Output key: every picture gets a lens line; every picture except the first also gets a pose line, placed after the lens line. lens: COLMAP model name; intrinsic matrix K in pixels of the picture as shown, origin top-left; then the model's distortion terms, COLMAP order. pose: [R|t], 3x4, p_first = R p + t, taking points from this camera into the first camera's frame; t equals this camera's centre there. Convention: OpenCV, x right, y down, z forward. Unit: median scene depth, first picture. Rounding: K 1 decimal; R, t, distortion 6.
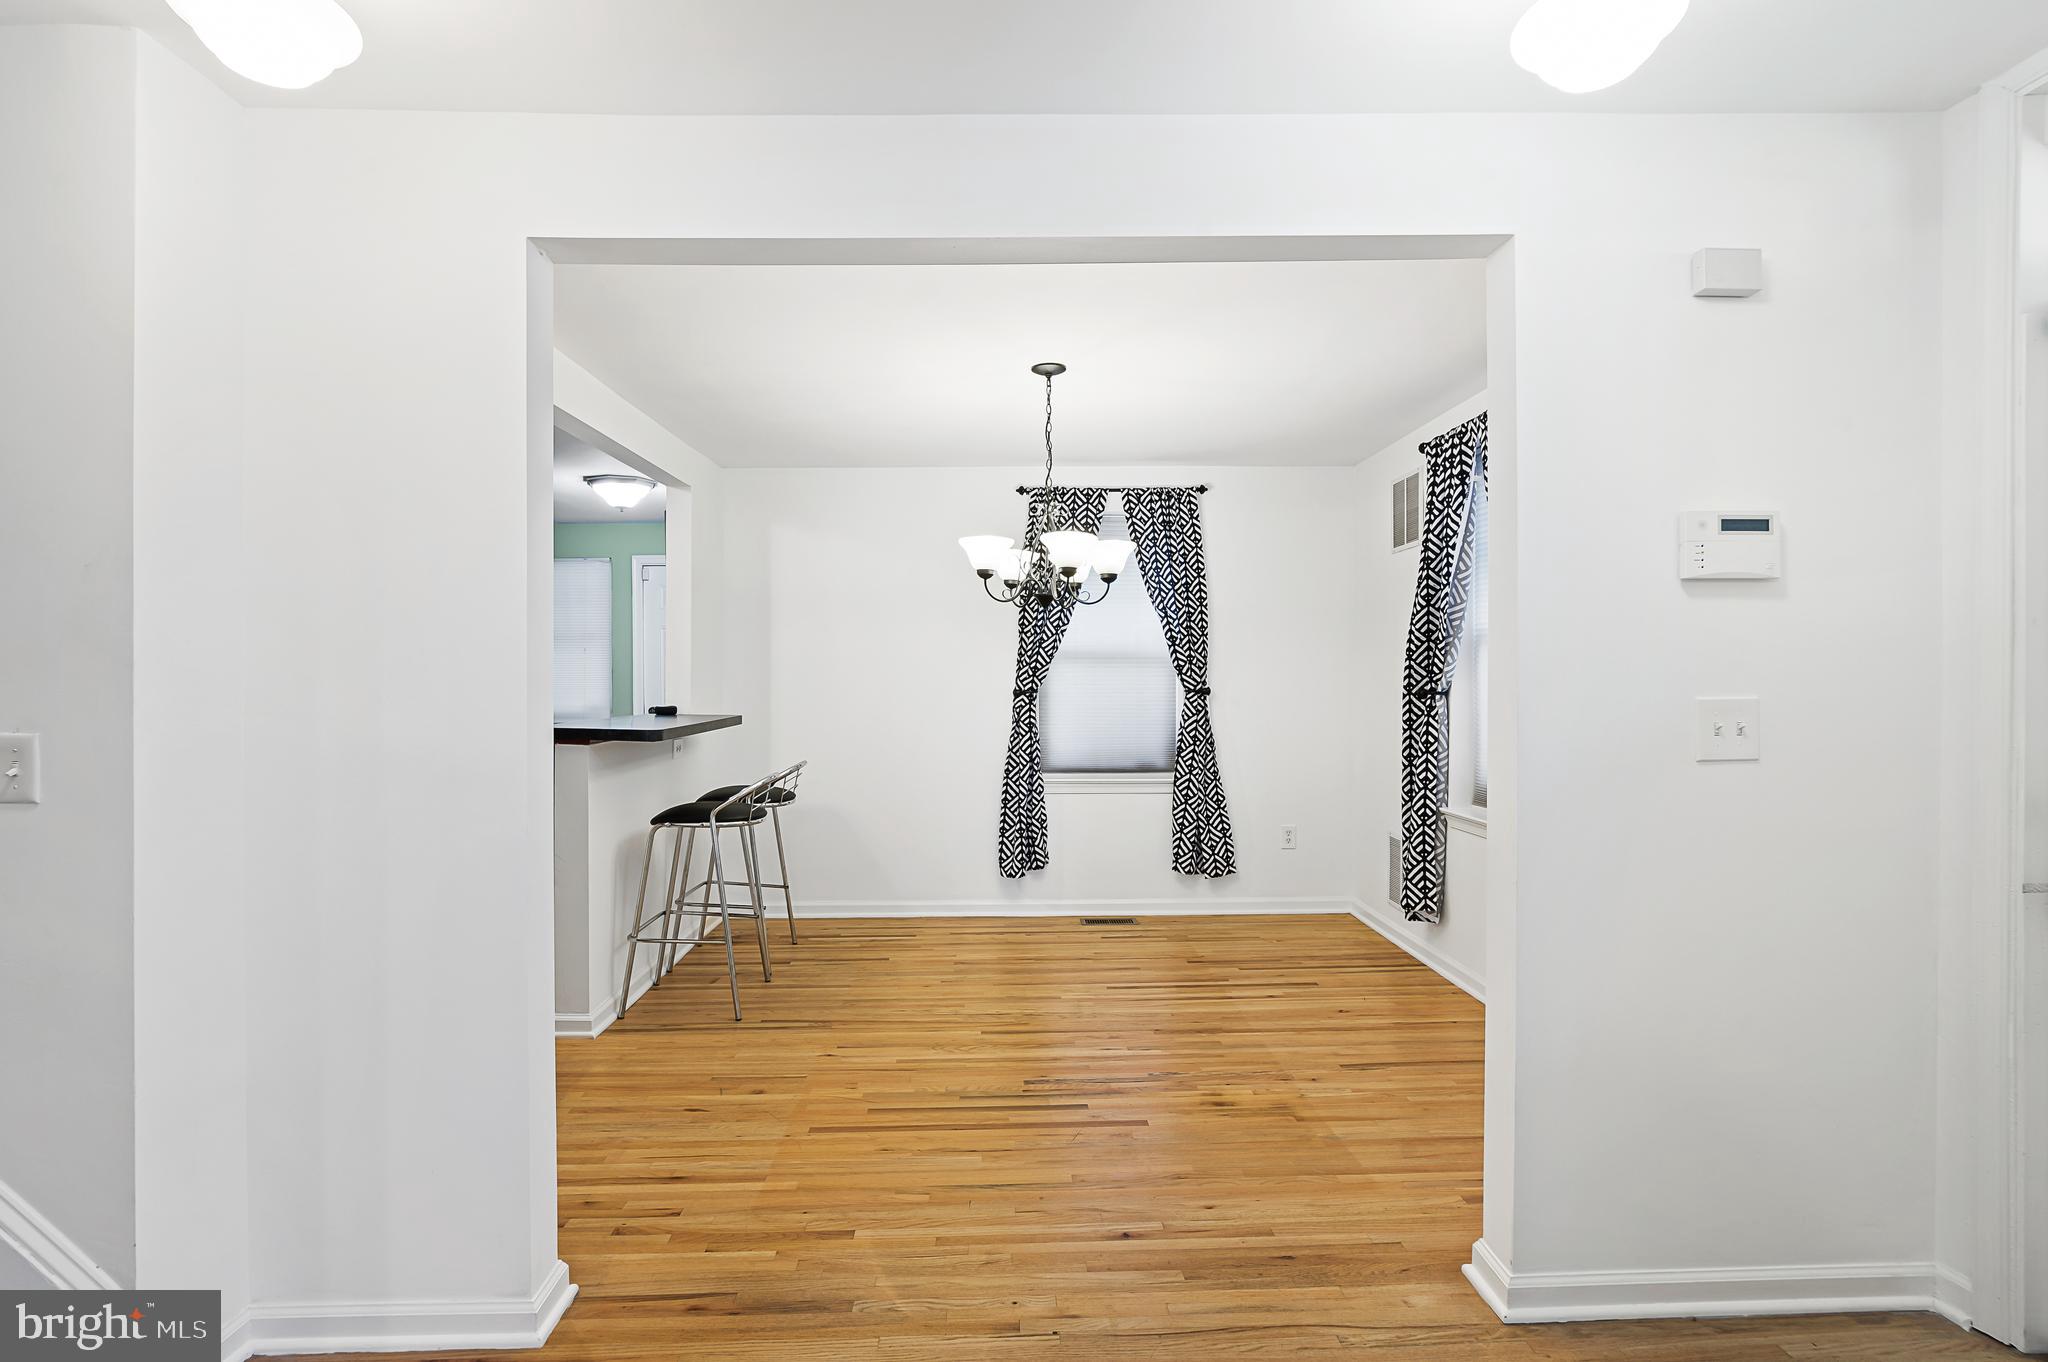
lens RADIAL K [[1008.1, 0, 1018.4], [0, 1008.1, 685.6], [0, 0, 1]] dist [-0.000980, -0.000323]
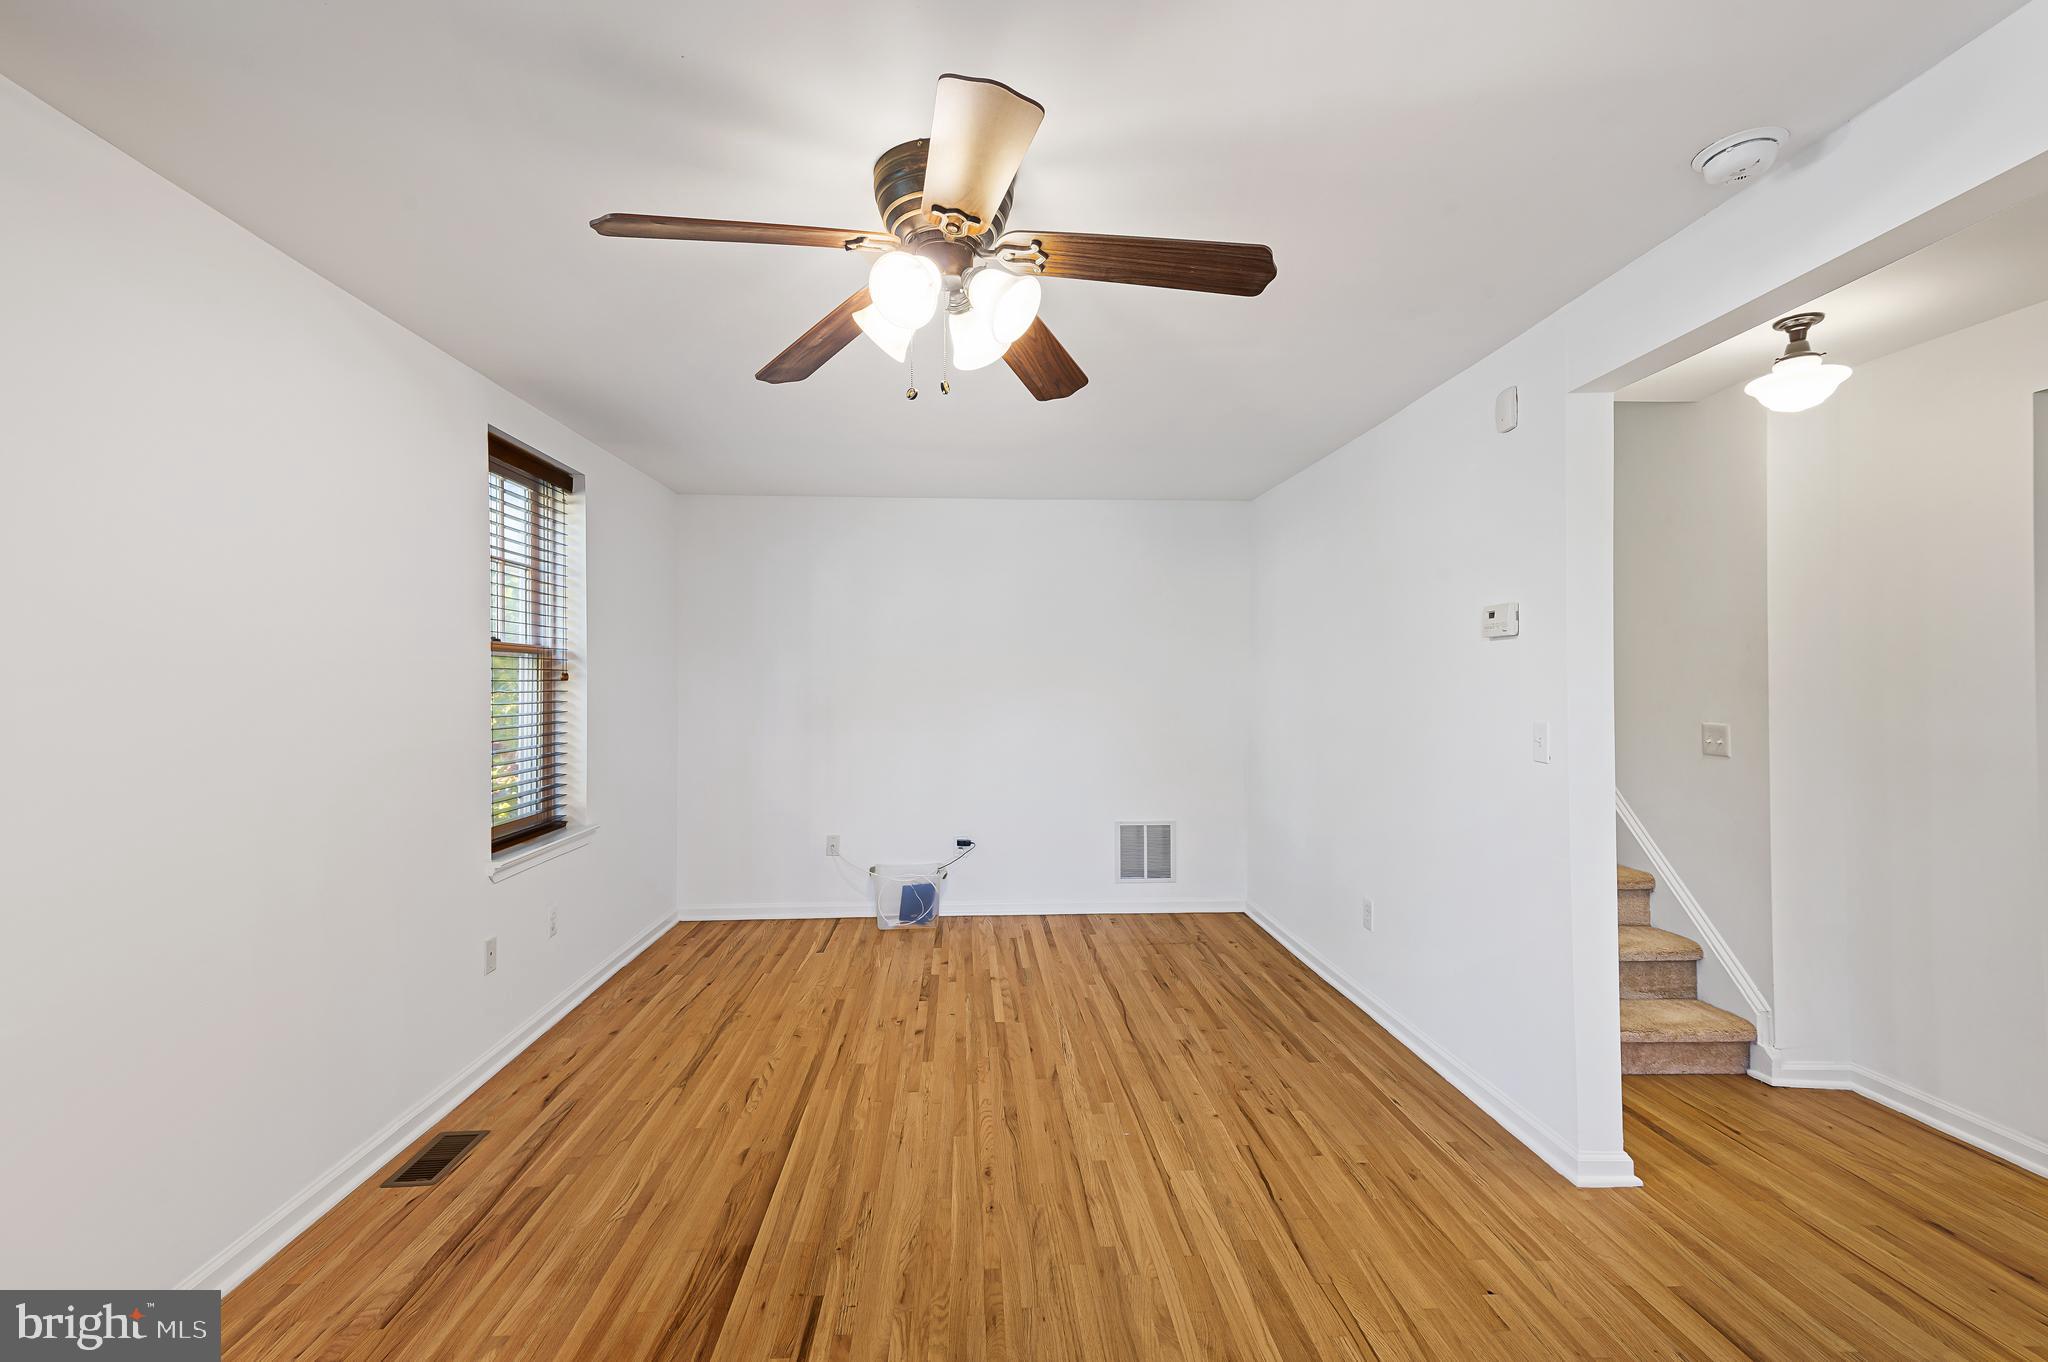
lens RADIAL K [[923.2, 0, 1024.0], [0, 923.2, 681.0], [0, 0, 1]] dist [0.030464, 0.000381]
pose [[0.035220, 0.000955, -0.999379, 0.380485], [-0.006034, 0.999982, 0.000743, -0.014661], [0.999361, 0.006004, 0.035225, -0.222001]]
